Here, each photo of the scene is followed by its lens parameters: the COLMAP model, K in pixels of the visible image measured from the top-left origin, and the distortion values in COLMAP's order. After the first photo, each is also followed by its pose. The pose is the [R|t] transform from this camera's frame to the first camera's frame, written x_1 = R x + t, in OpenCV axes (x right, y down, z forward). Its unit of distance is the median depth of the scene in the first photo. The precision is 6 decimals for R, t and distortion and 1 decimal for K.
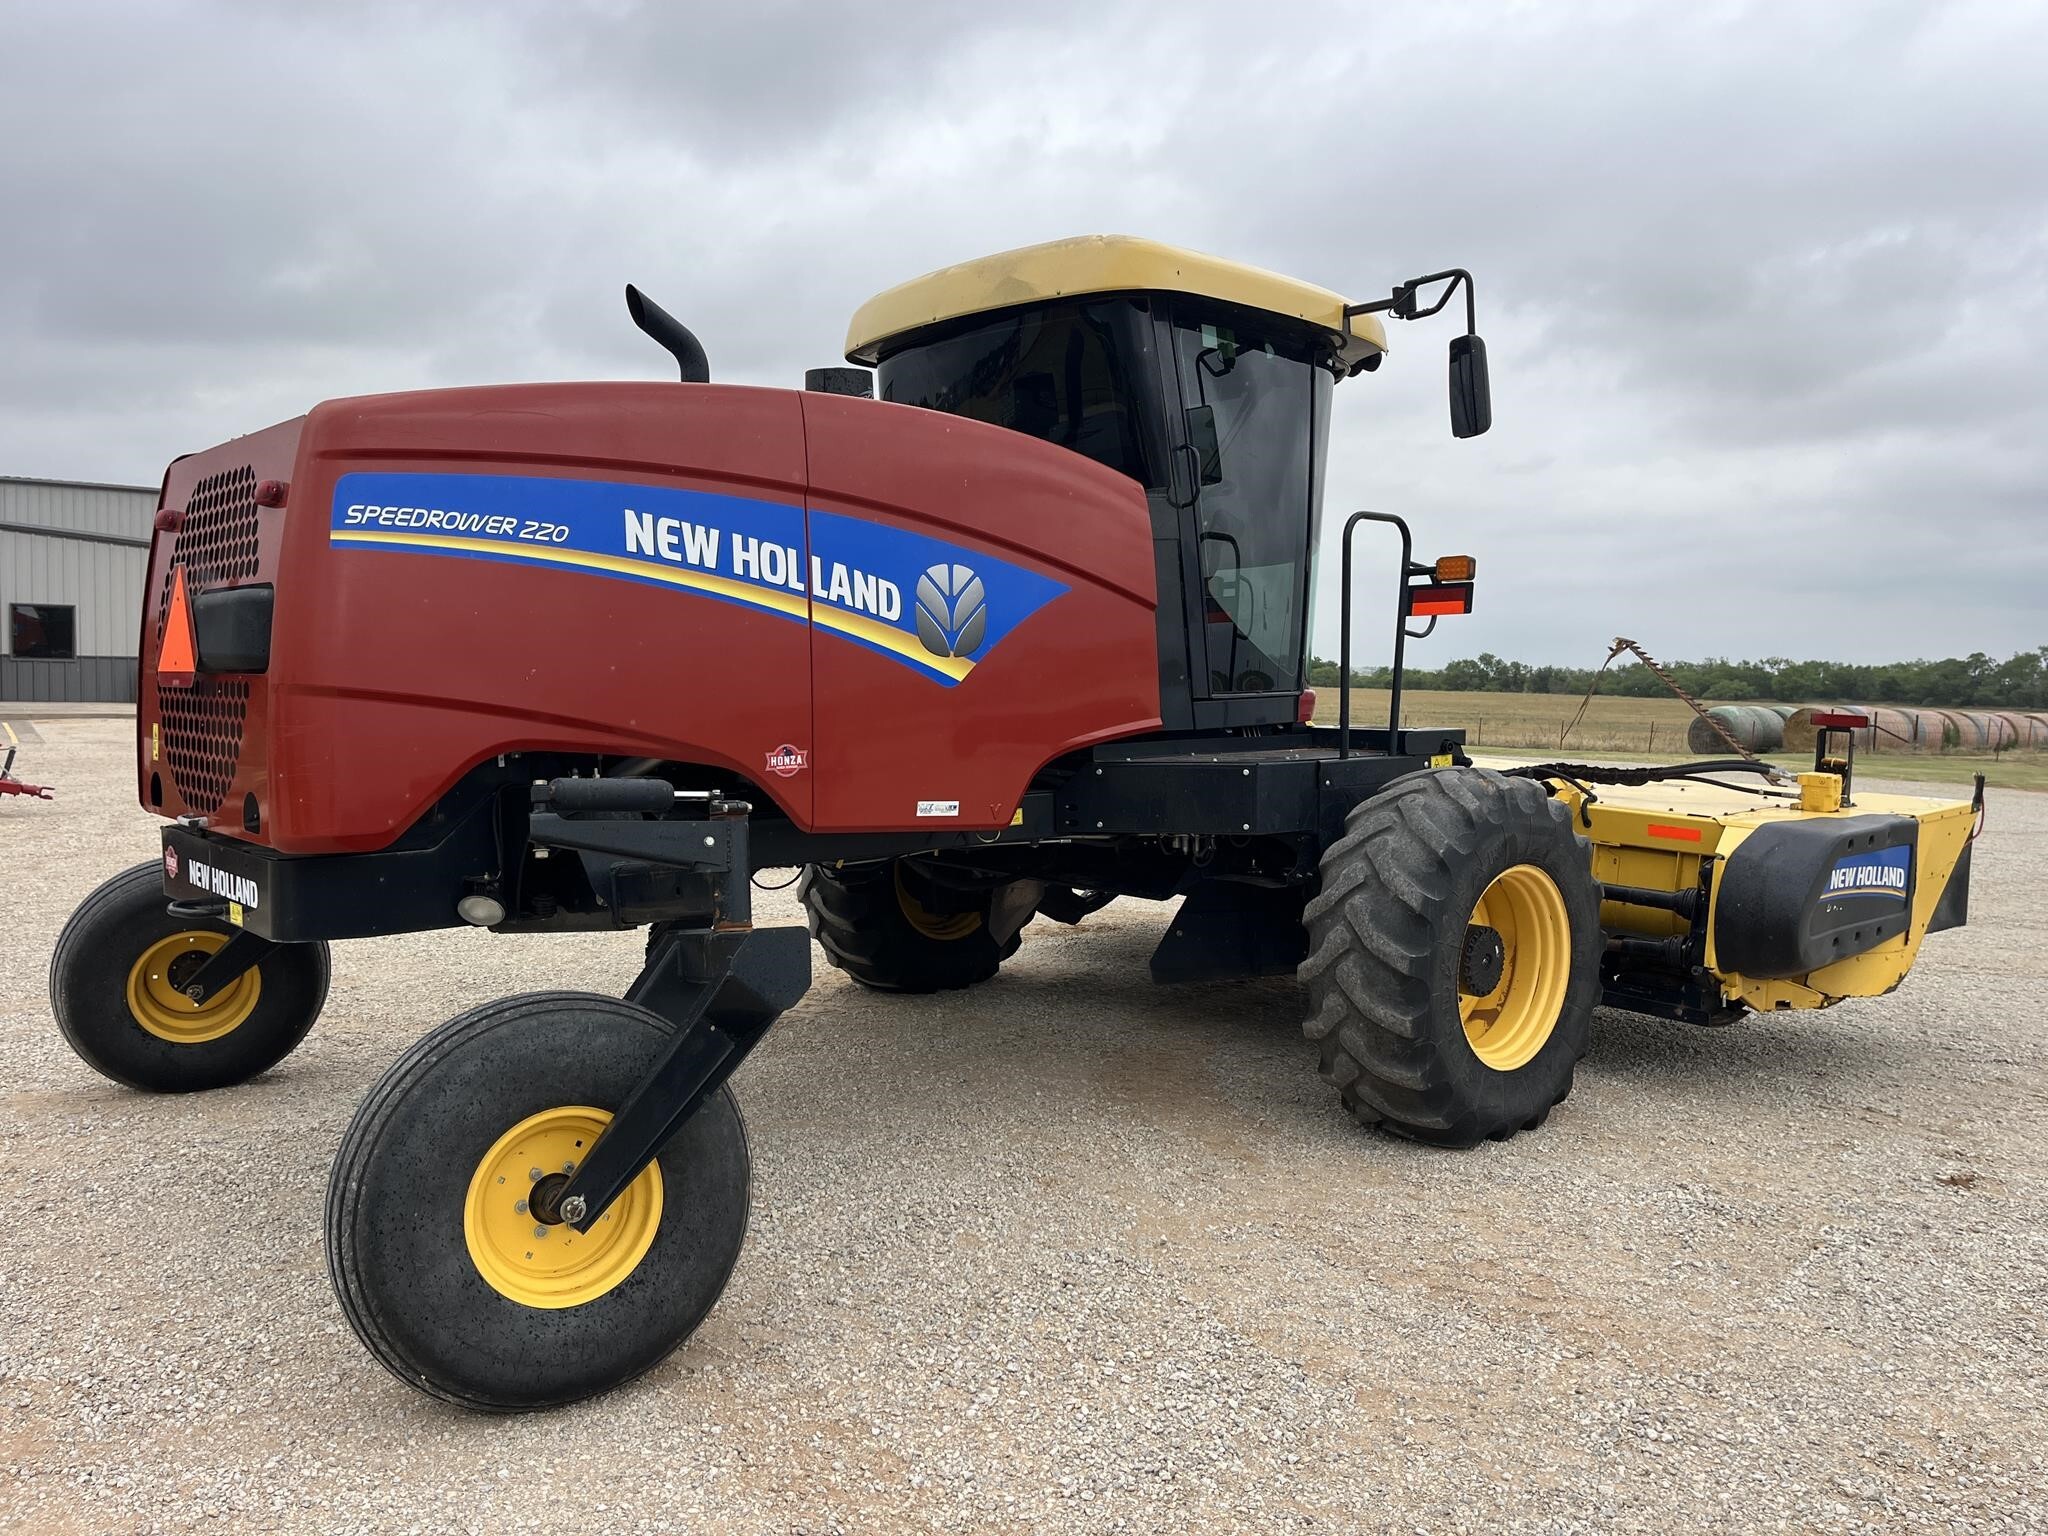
lens RADIAL K [[1567.3, 0, 1024.0], [0, 1567.3, 768.0], [0, 0, 1]] dist [0.063215, -0.006634]
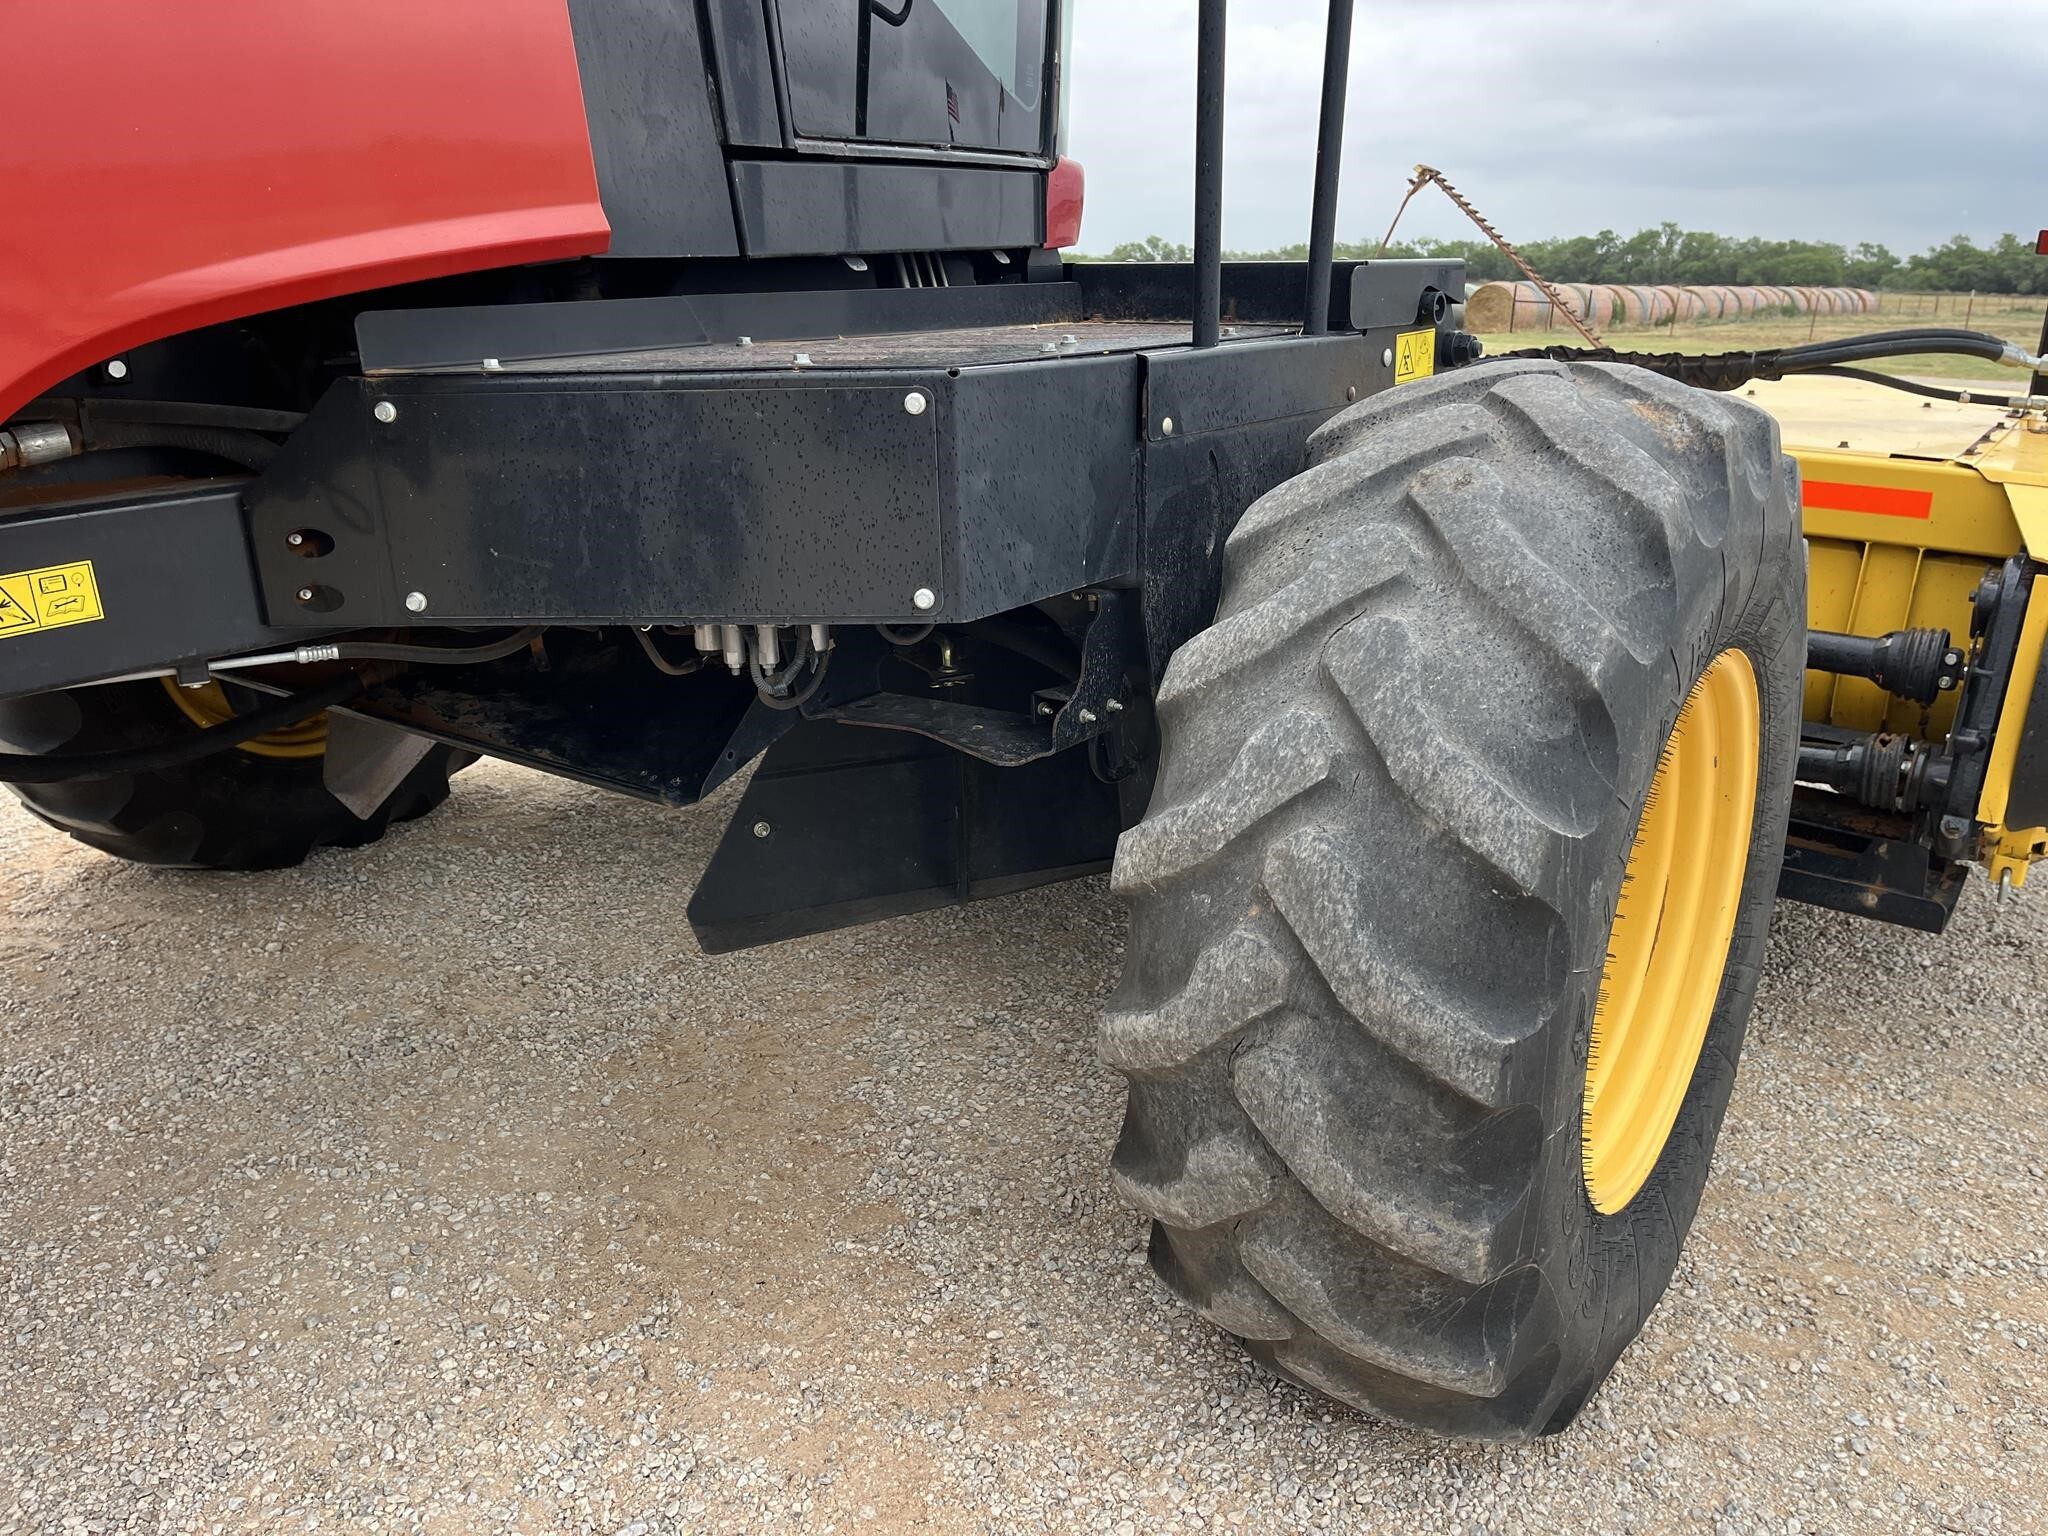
lens RADIAL K [[1540.3, 0, 1021.4], [0, 1540.3, 763.6], [0, 0, 1]] dist [0.091974, -0.122585]
pose [[0.978154, -0.075334, 0.193749, 0.099477], [0.025068, 0.967971, 0.249809, -0.003575], [-0.206363, -0.239495, 0.948713, 0.702700]]
